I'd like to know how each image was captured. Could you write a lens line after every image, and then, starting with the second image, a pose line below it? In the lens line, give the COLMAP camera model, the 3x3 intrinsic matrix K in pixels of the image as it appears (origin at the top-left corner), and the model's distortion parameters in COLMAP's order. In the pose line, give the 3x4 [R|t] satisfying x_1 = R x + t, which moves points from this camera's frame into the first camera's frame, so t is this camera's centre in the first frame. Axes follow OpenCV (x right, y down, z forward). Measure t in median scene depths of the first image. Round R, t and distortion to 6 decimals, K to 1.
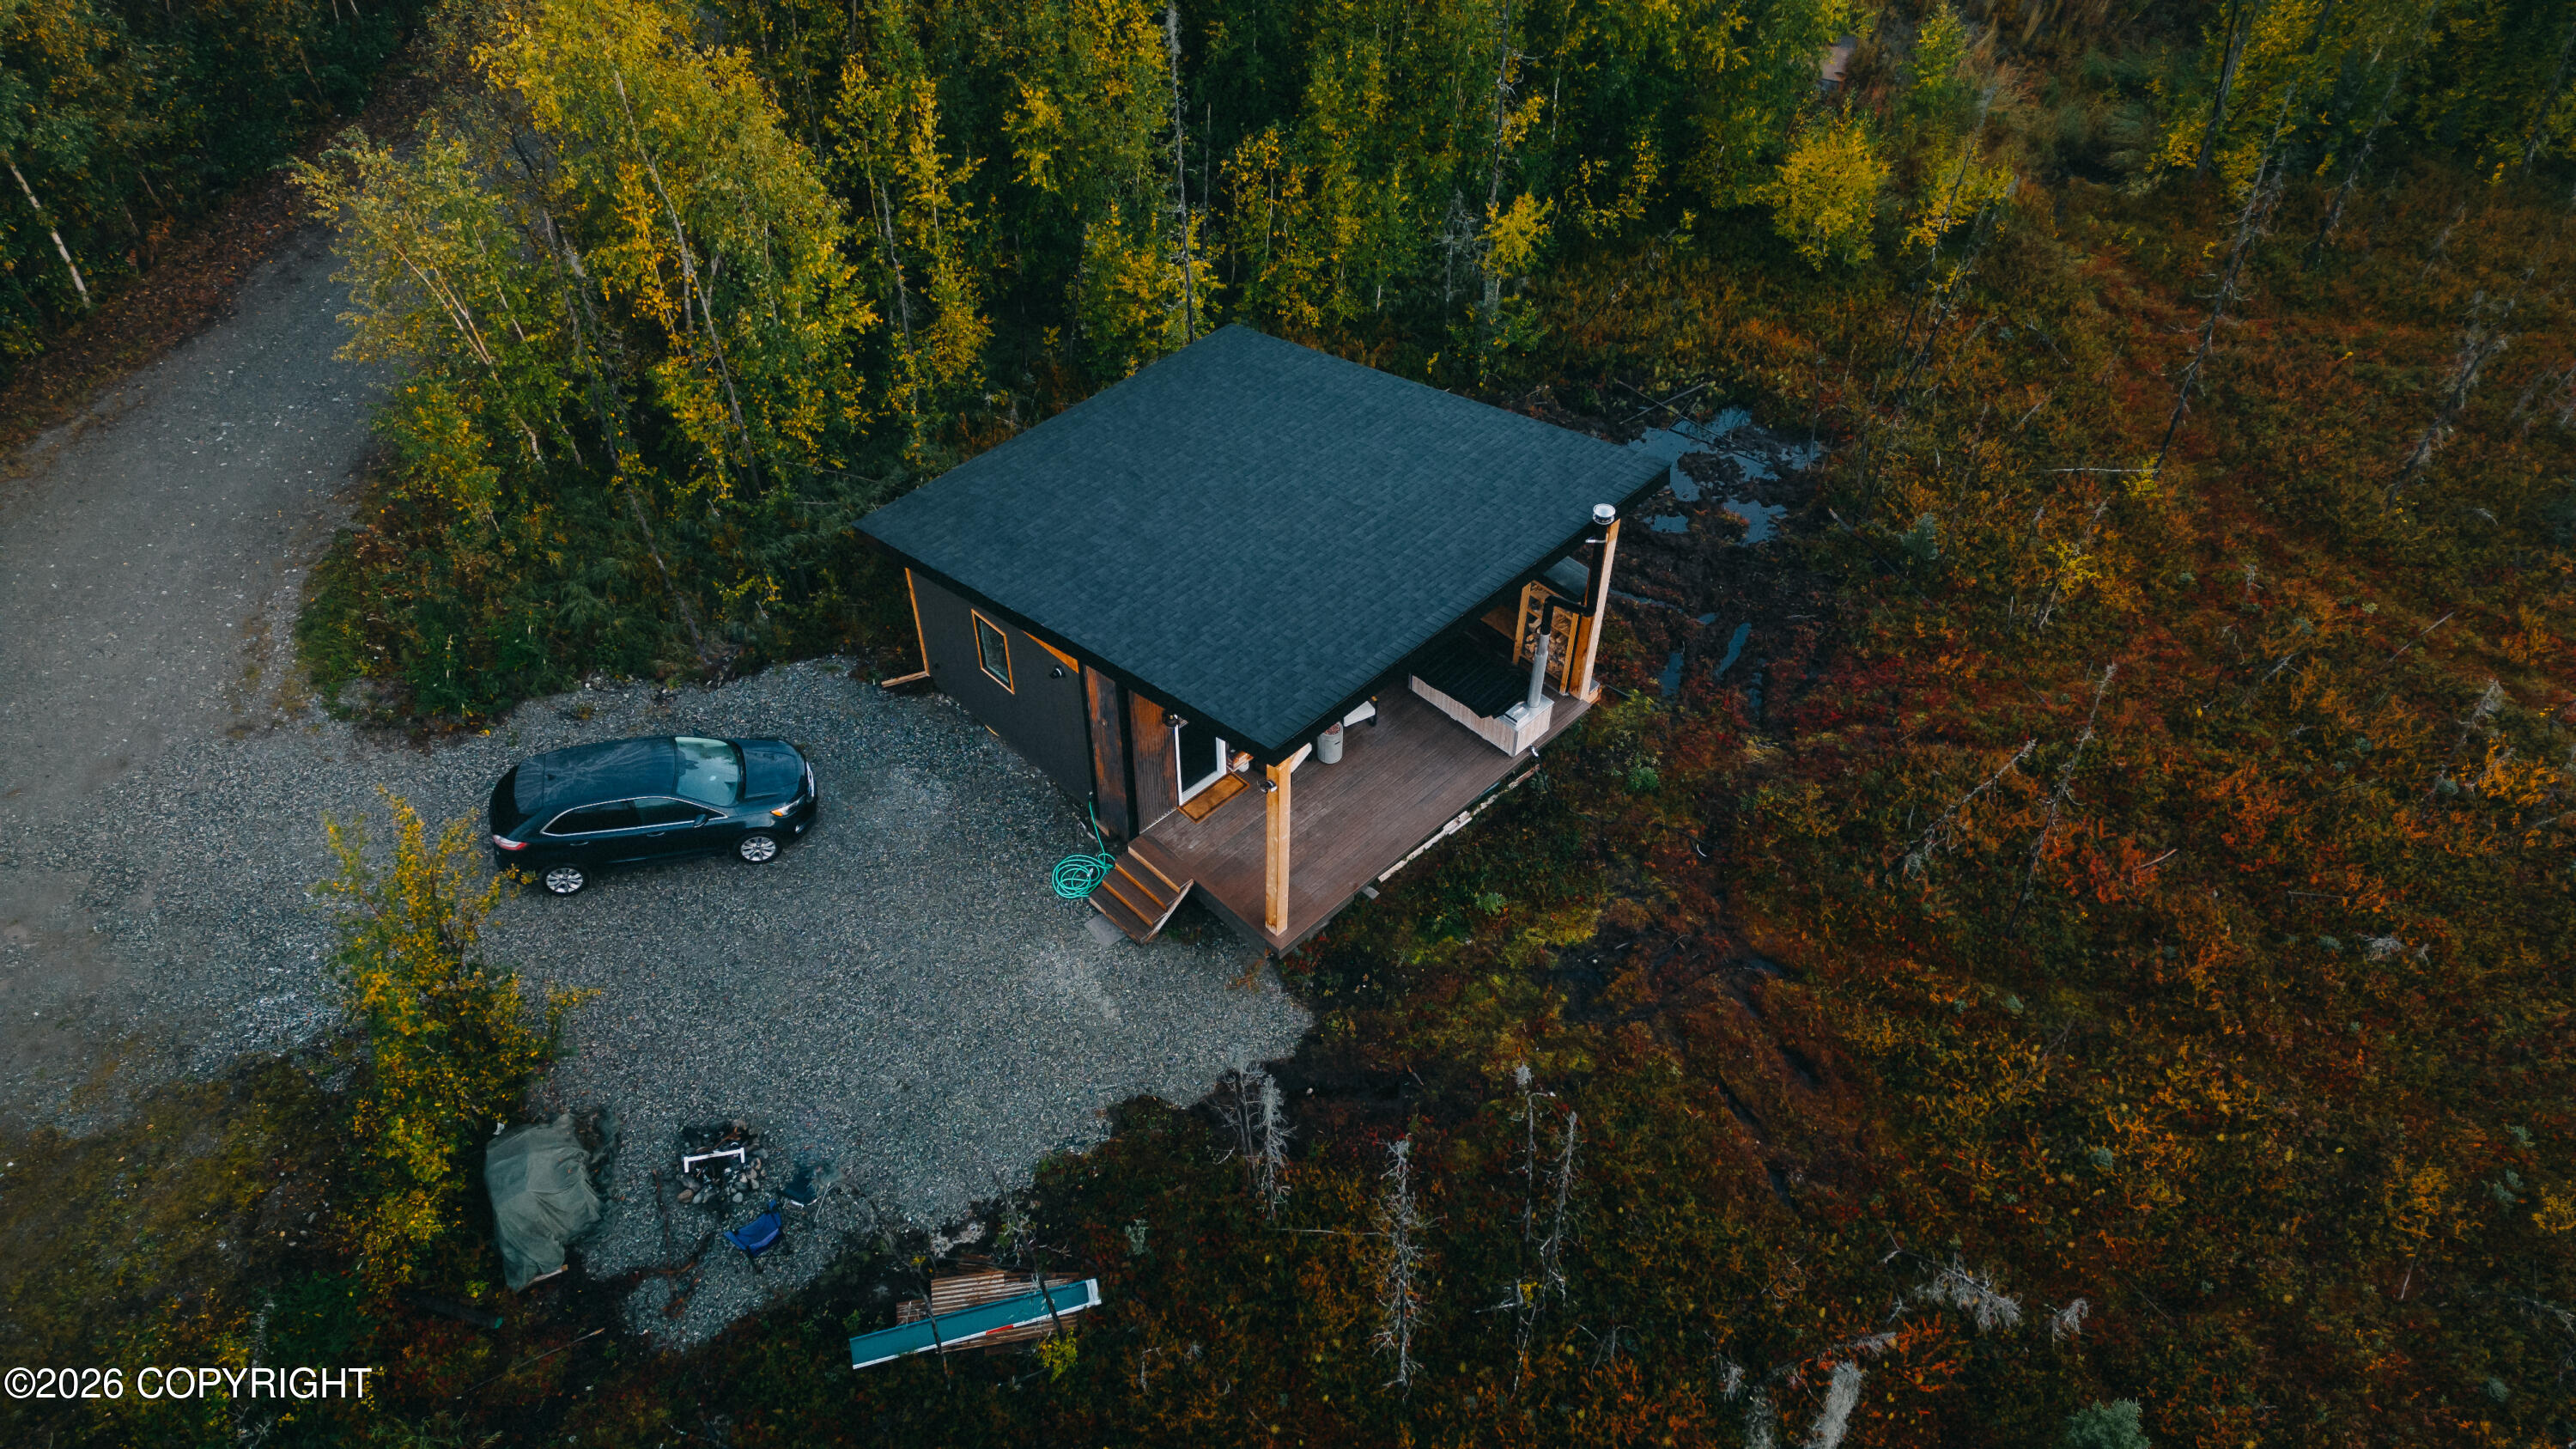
lens RADIAL K [[1793.4, 0, 1288.0], [0, 1793.4, 724.5], [0, 0, 1]] dist [0.092830, -0.085036]
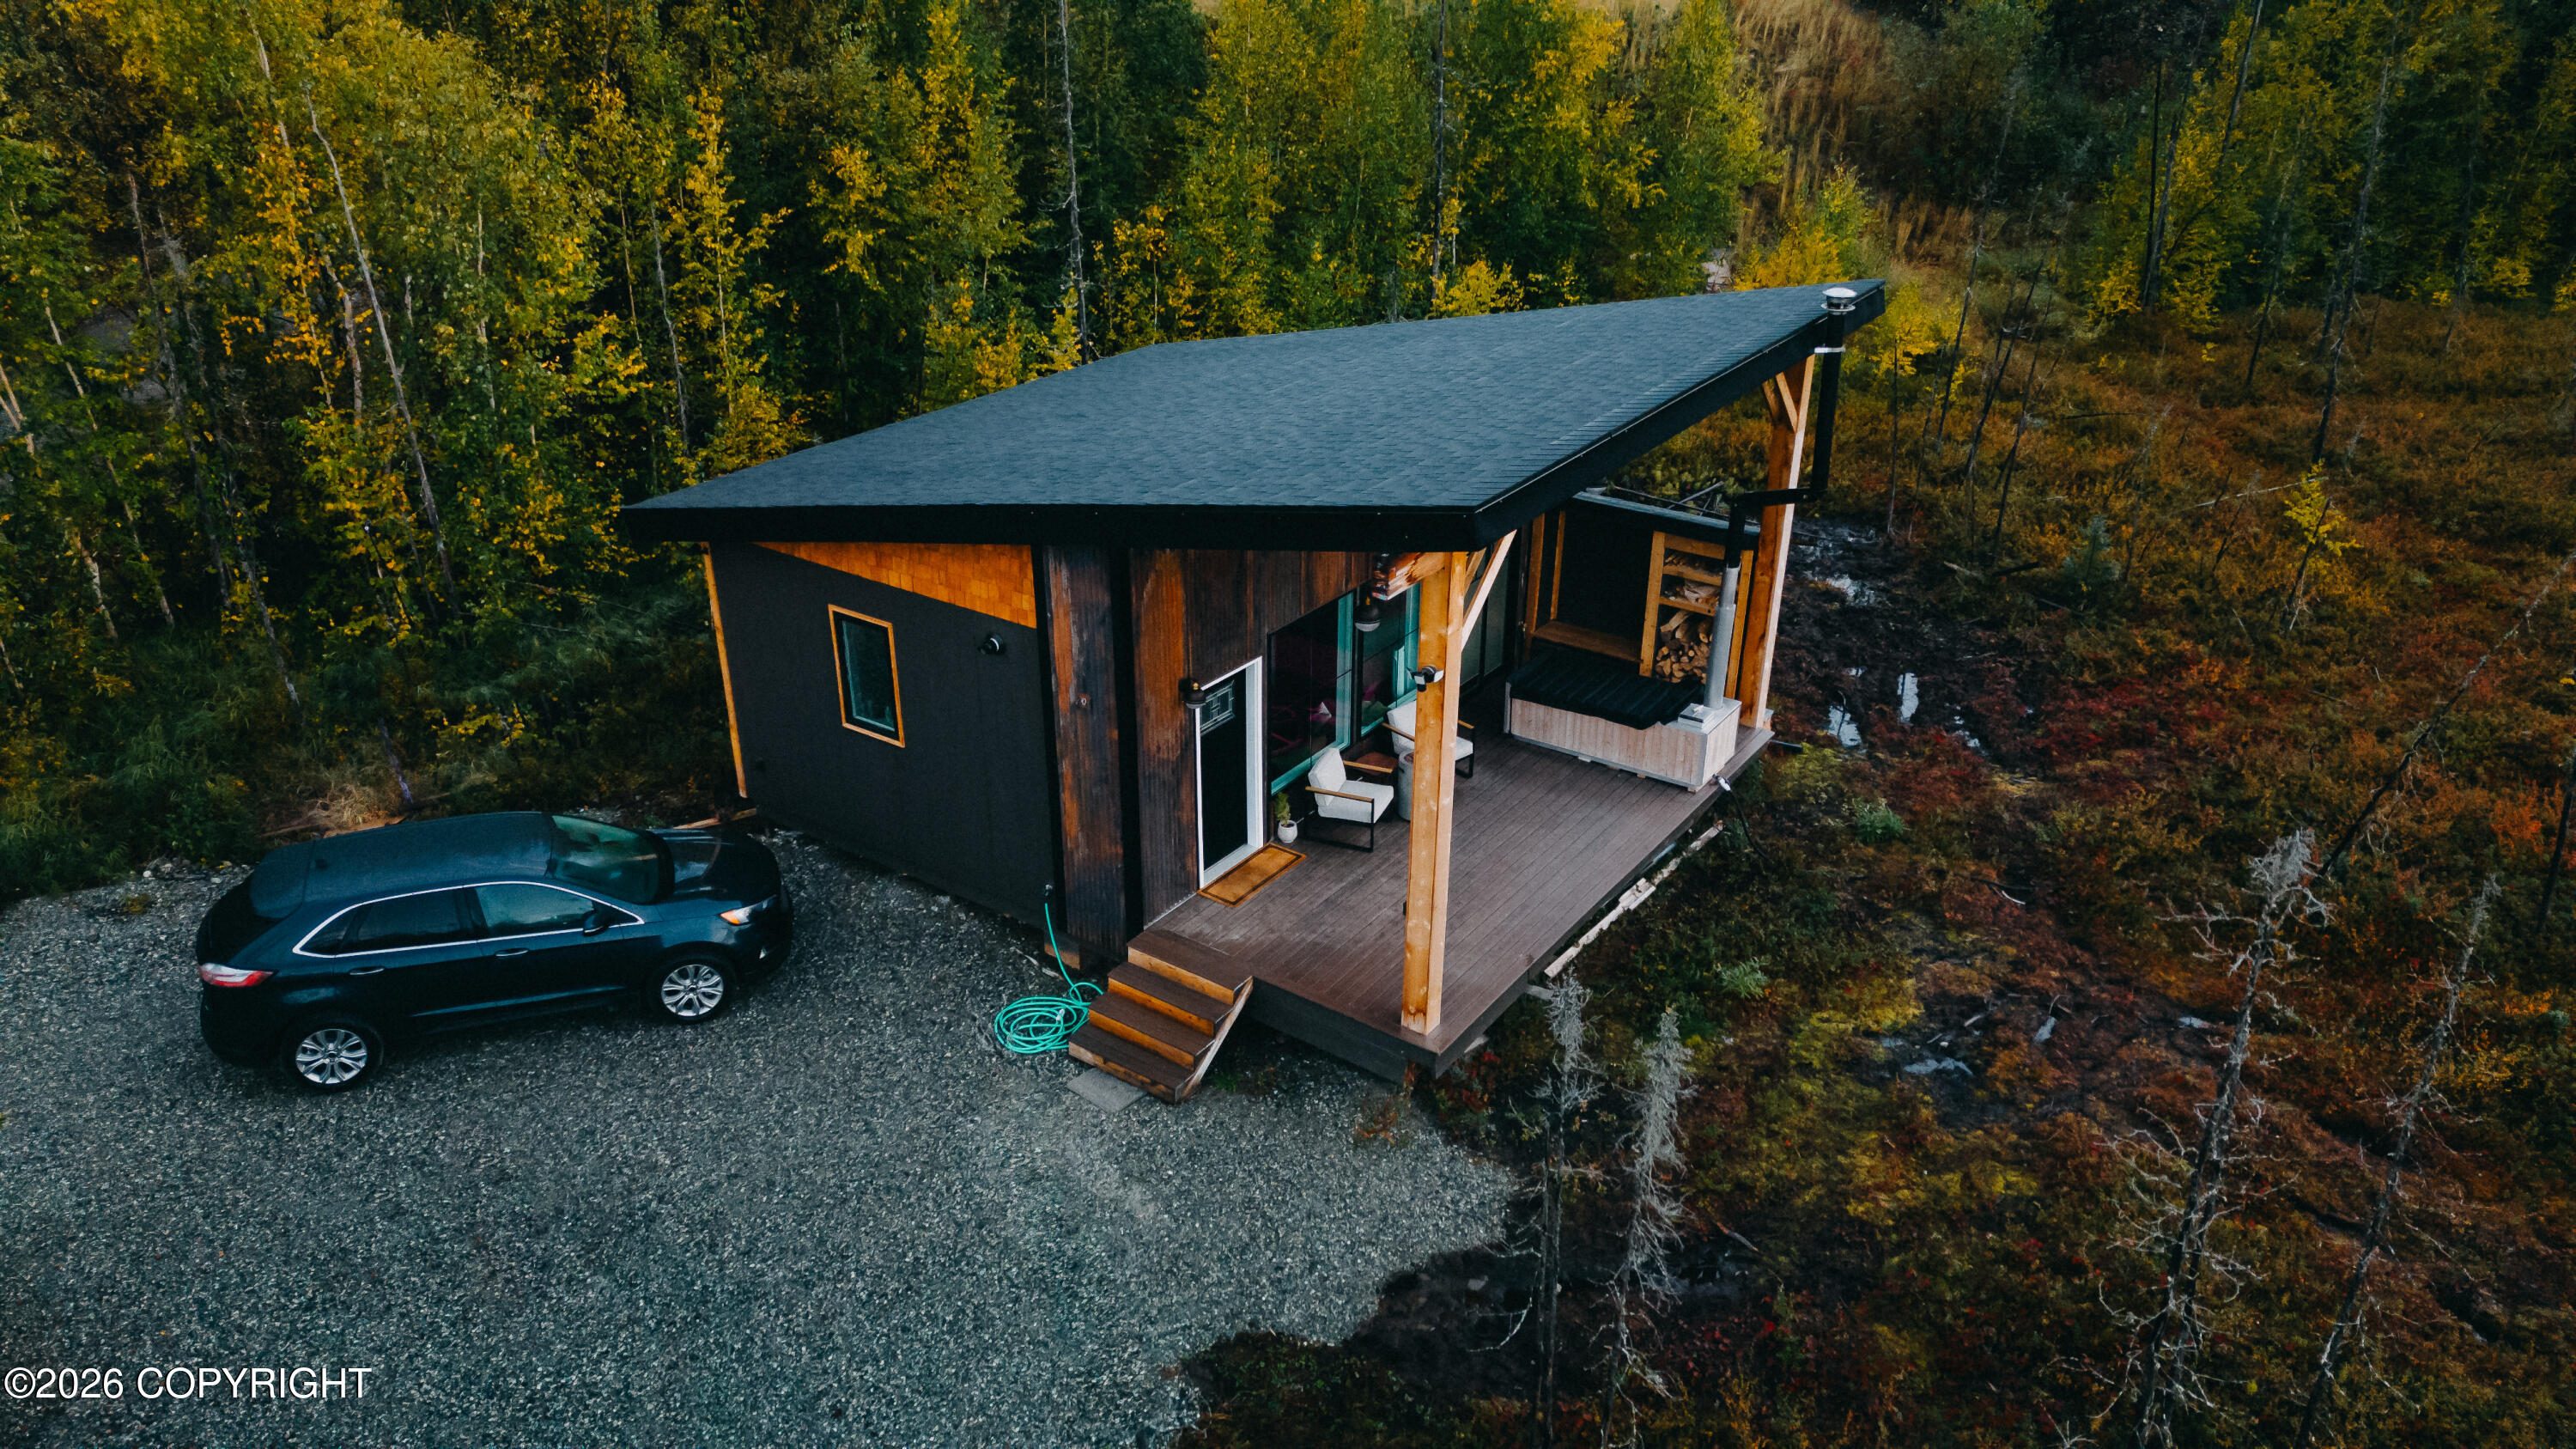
lens RADIAL K [[1795.2, 0, 1288.0], [0, 1795.2, 724.5], [0, 0, 1]] dist [0.069731, -0.052273]
pose [[0.984225, -0.079601, 0.158001, -0.122396], [0.127132, 0.939281, -0.318728, 0.188609], [-0.123037, 0.333788, 0.934584, 0.421788]]
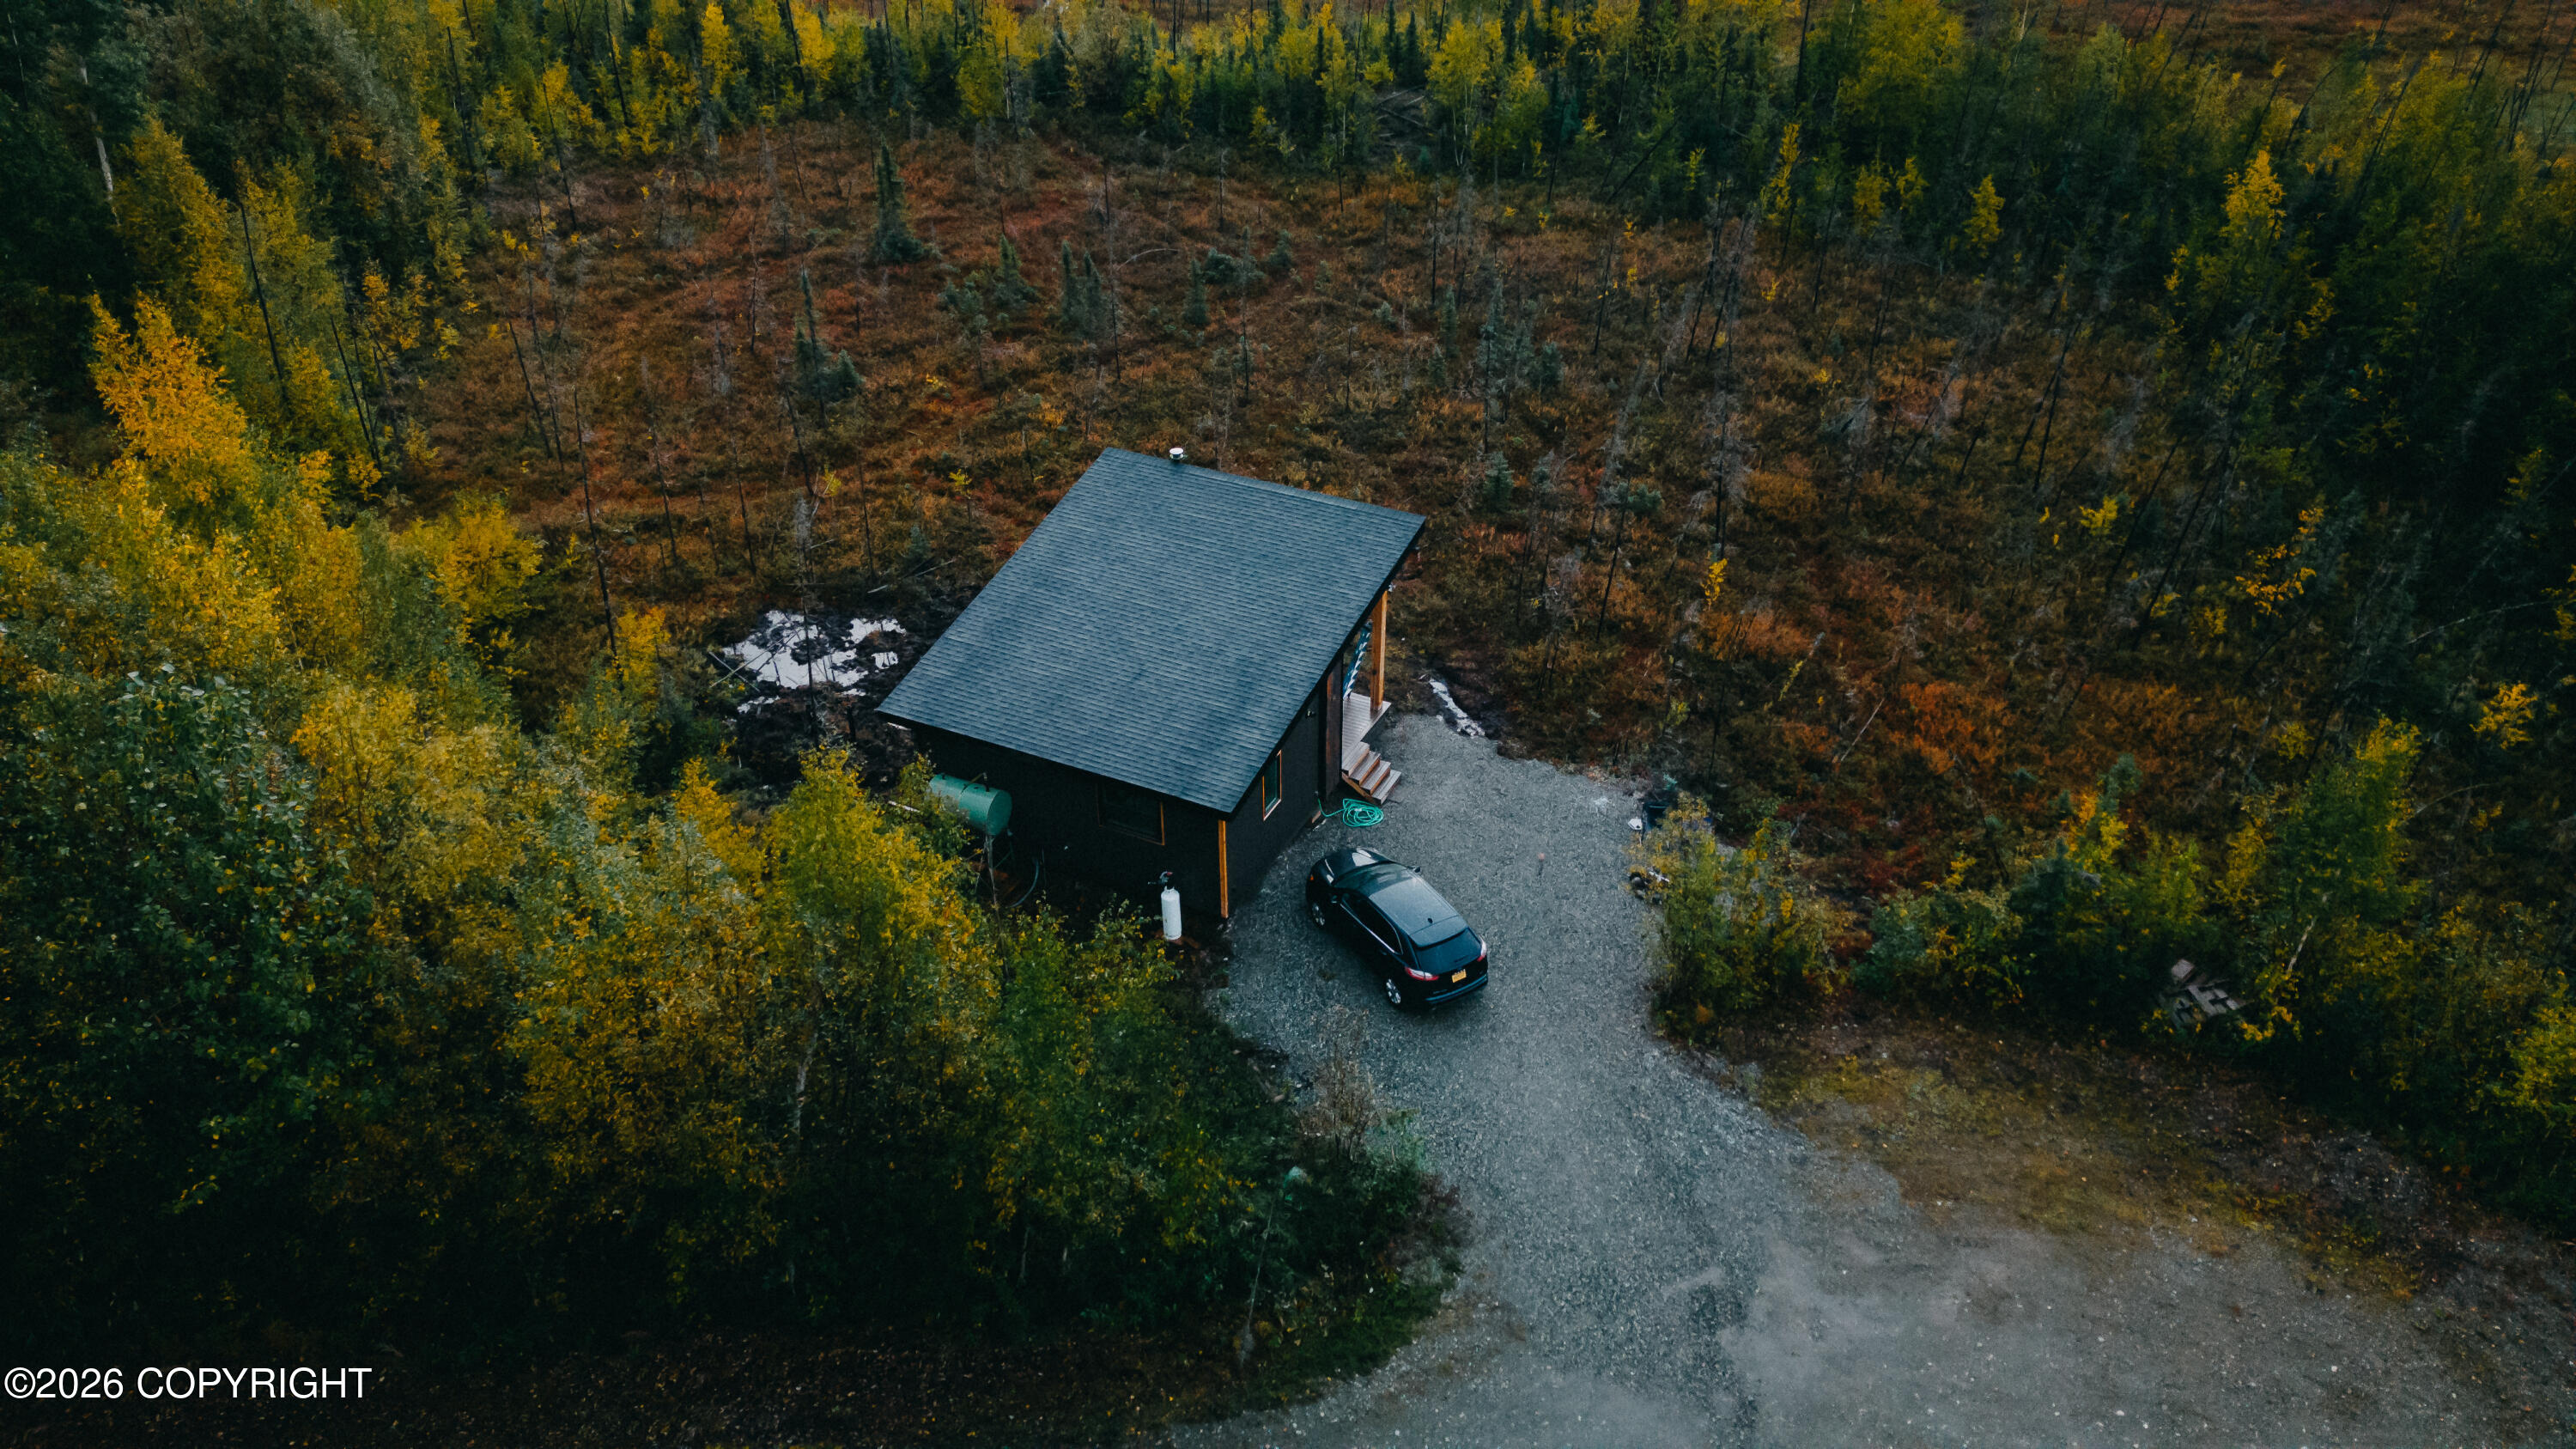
lens RADIAL K [[1793.4, 0, 1288.0], [0, 1793.4, 724.5], [0, 0, 1]] dist [0.092830, -0.085036]
pose [[-0.329889, -0.521688, 0.786775, -1.183024], [0.670250, 0.457472, 0.584367, -0.823328], [-0.664784, 0.720112, 0.198746, 0.704776]]
